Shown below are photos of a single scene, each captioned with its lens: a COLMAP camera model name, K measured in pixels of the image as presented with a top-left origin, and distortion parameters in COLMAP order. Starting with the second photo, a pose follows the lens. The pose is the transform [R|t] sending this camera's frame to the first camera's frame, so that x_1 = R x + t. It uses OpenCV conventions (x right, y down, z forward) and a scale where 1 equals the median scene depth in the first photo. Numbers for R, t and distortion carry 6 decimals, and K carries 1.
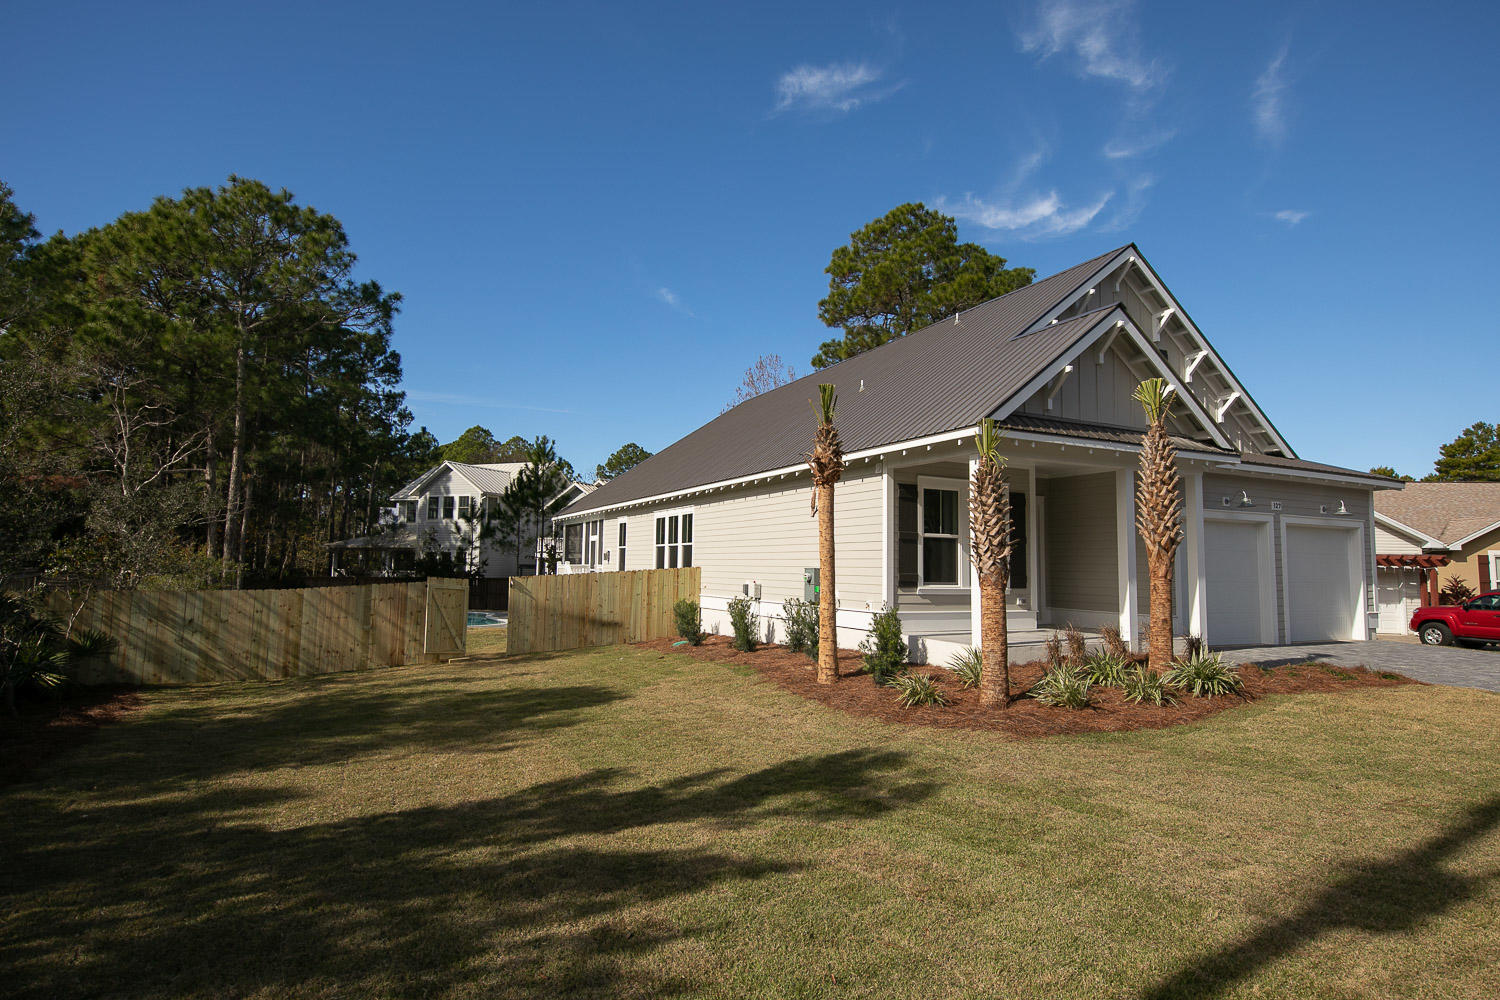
lens RADIAL K [[808.6, 0, 750.0], [0, 808.6, 500.0], [0, 0, 1]] dist [0.001802, 0.000220]
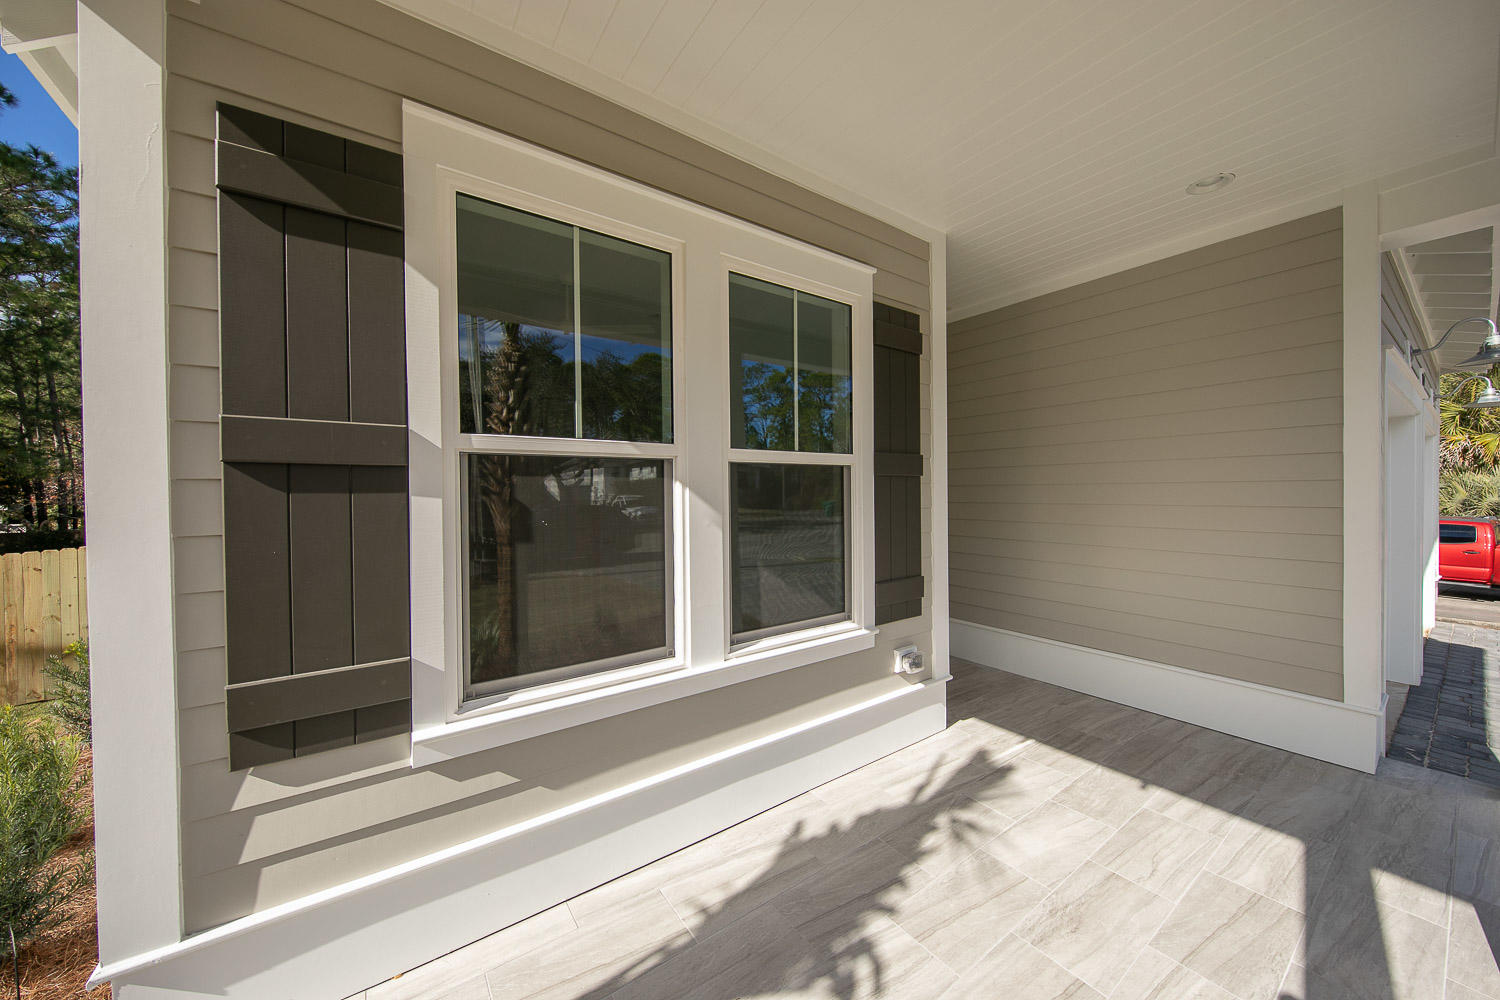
lens RADIAL K [[515.7, 0, 750.0], [0, 515.7, 500.0], [0, 0, 1]] dist [-0.000275, -0.000047]
pose [[0.988750, -0.027209, 0.147081, 0.263269], [0.012596, 0.994969, 0.099388, 0.045492], [-0.149045, -0.096417, 0.984119, 0.870114]]
